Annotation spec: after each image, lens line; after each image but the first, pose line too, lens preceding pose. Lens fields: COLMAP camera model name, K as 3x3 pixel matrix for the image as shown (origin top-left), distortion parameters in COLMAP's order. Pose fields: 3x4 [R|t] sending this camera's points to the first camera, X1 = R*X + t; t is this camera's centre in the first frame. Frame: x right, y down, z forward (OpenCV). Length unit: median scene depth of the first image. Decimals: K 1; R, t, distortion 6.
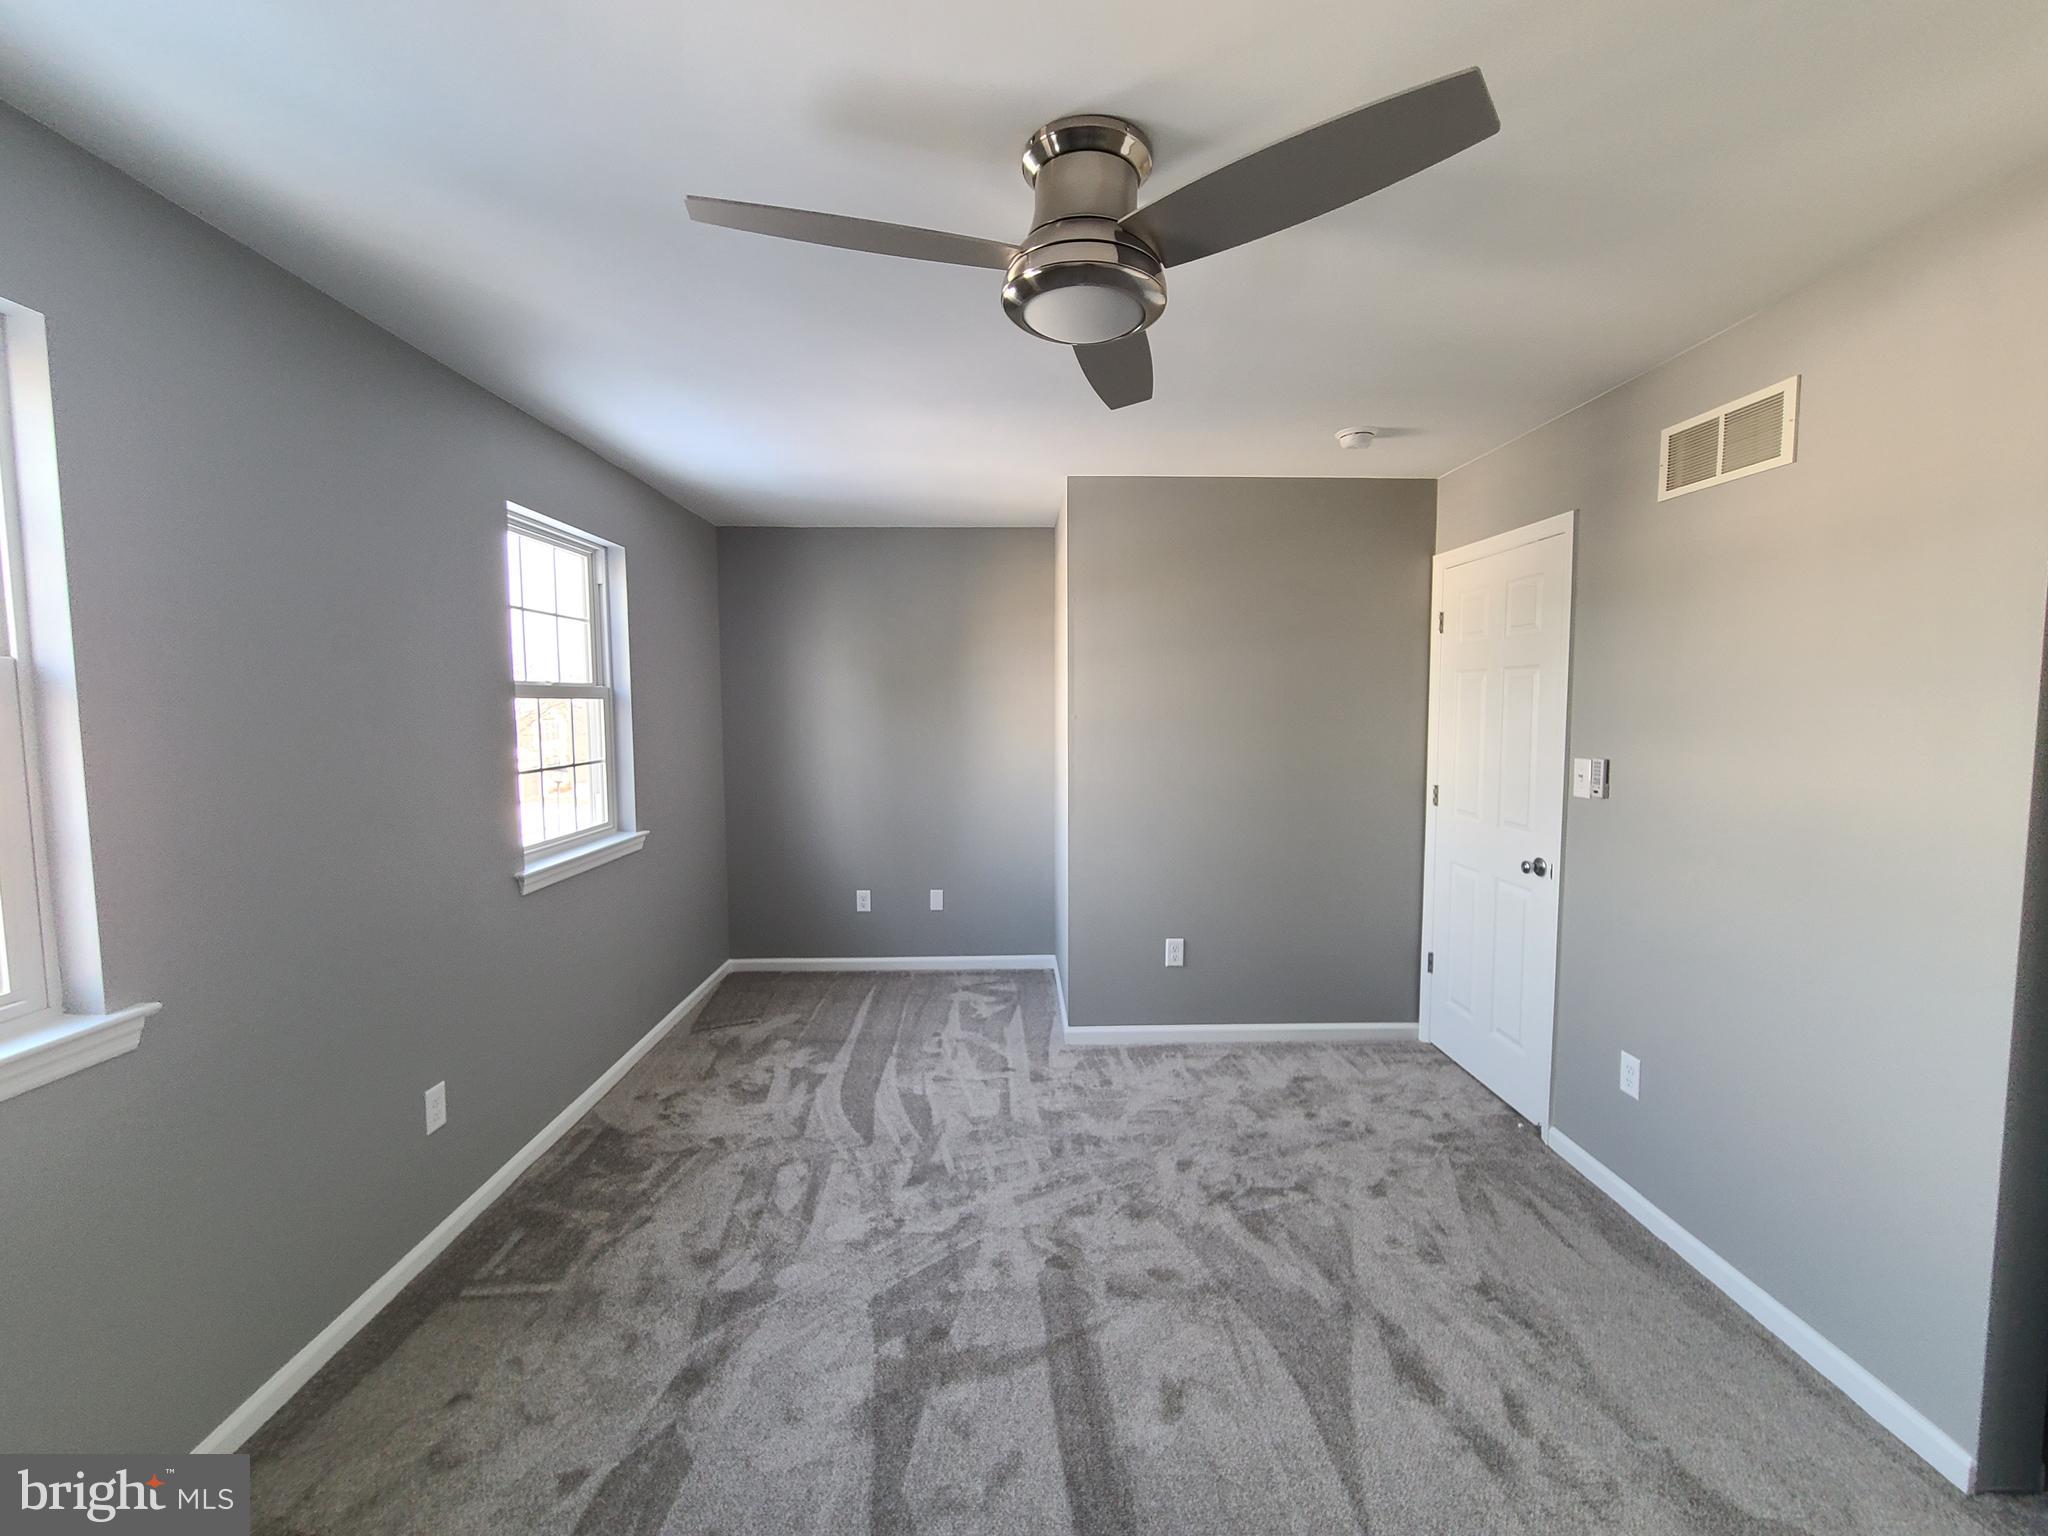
lens RADIAL K [[843.4, 0, 1024.0], [0, 843.4, 768.0], [0, 0, 1]] dist [-0.000253, -0.001014]
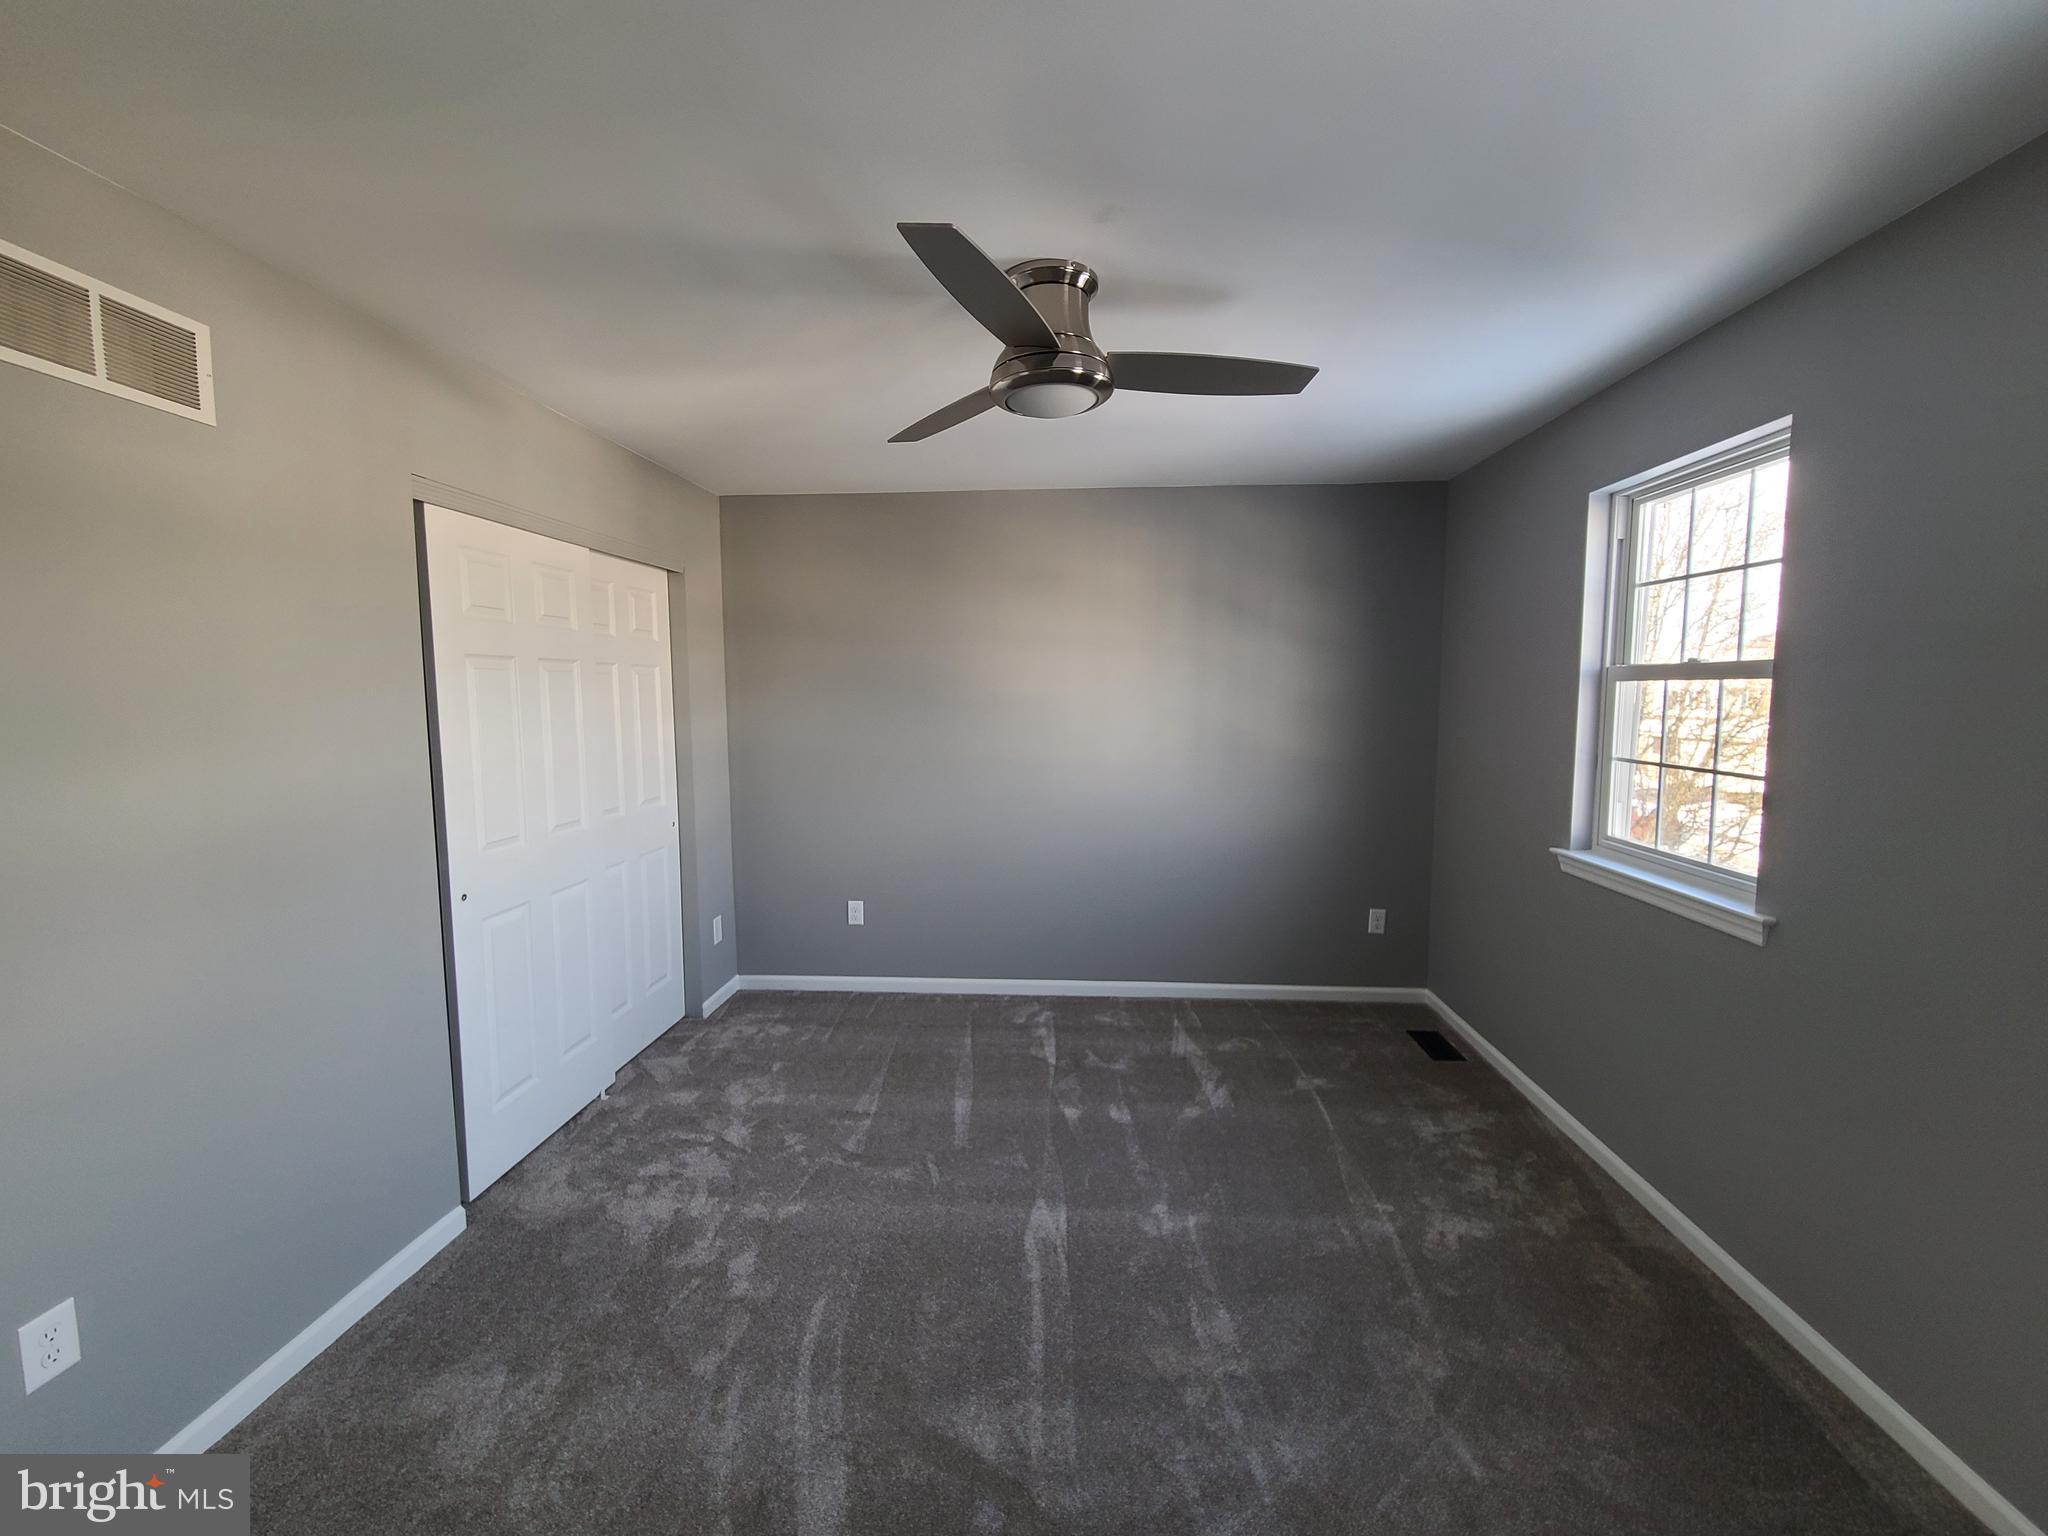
lens RADIAL K [[843.4, 0, 1024.0], [0, 843.4, 768.0], [0, 0, 1]] dist [-0.000253, -0.001014]
pose [[-0.995622, 0.000249, 0.093473, -0.003880], [0.016365, 0.985015, 0.171690, -0.131549], [-0.092030, 0.172468, -0.980706, 1.610478]]
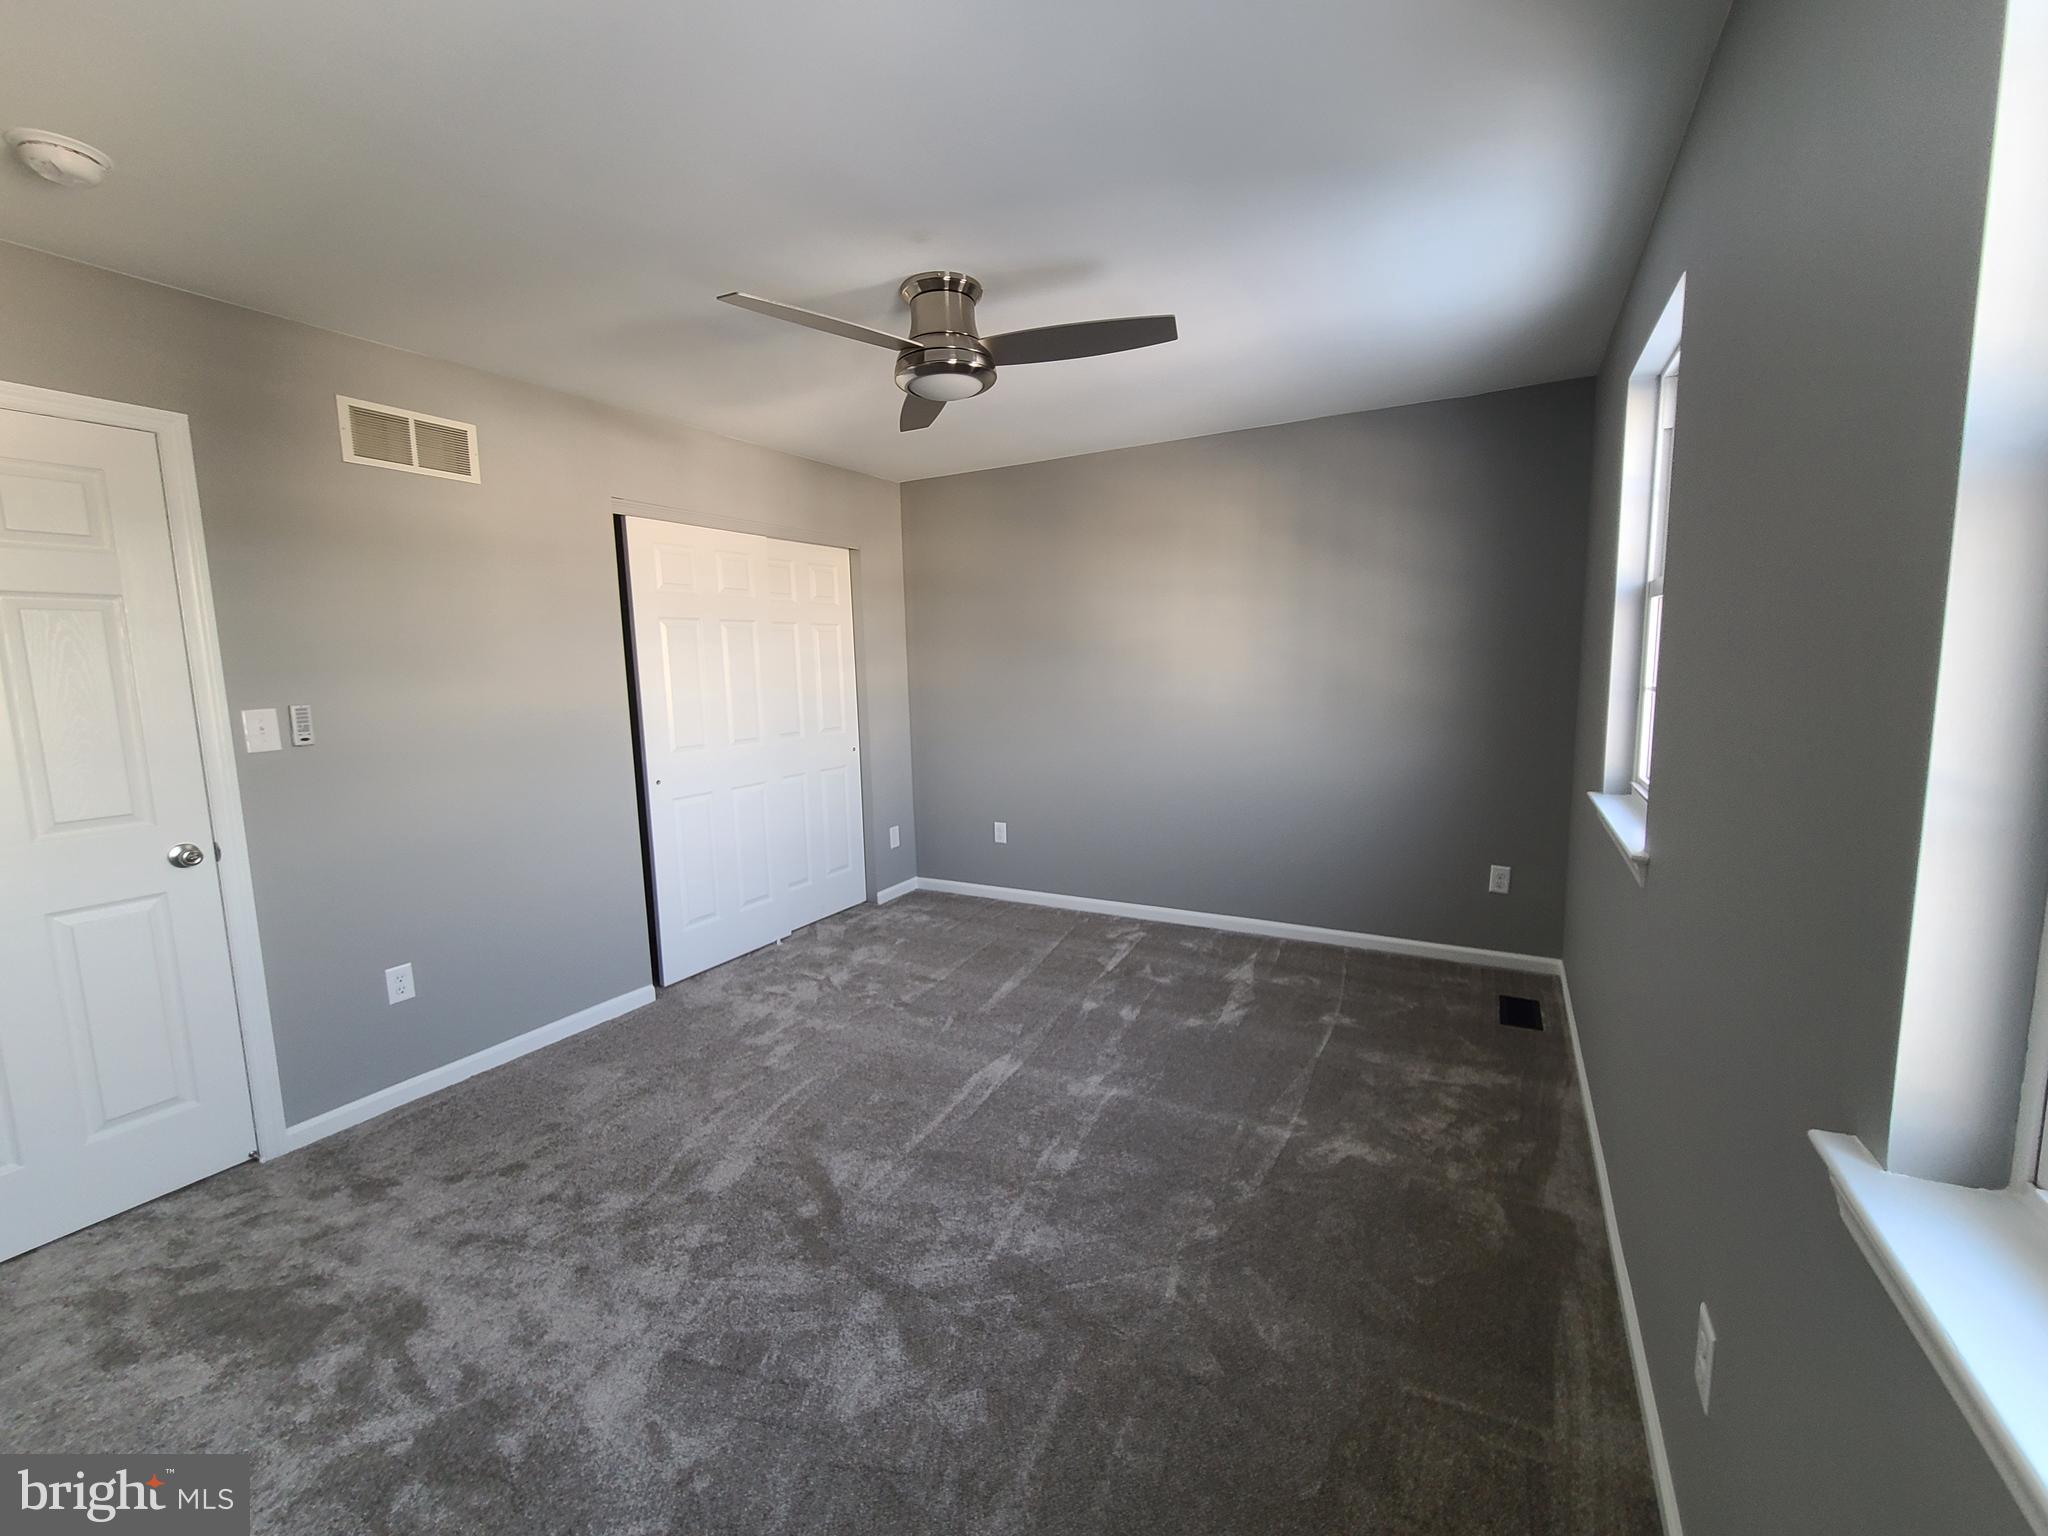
lens RADIAL K [[843.4, 0, 1024.0], [0, 843.4, 768.0], [0, 0, 1]] dist [-0.000253, -0.001014]
pose [[-0.859401, -0.039676, 0.509761, -0.610502], [0.068934, 0.978891, 0.192405, -0.080096], [-0.506635, 0.200492, -0.838525, 1.632827]]
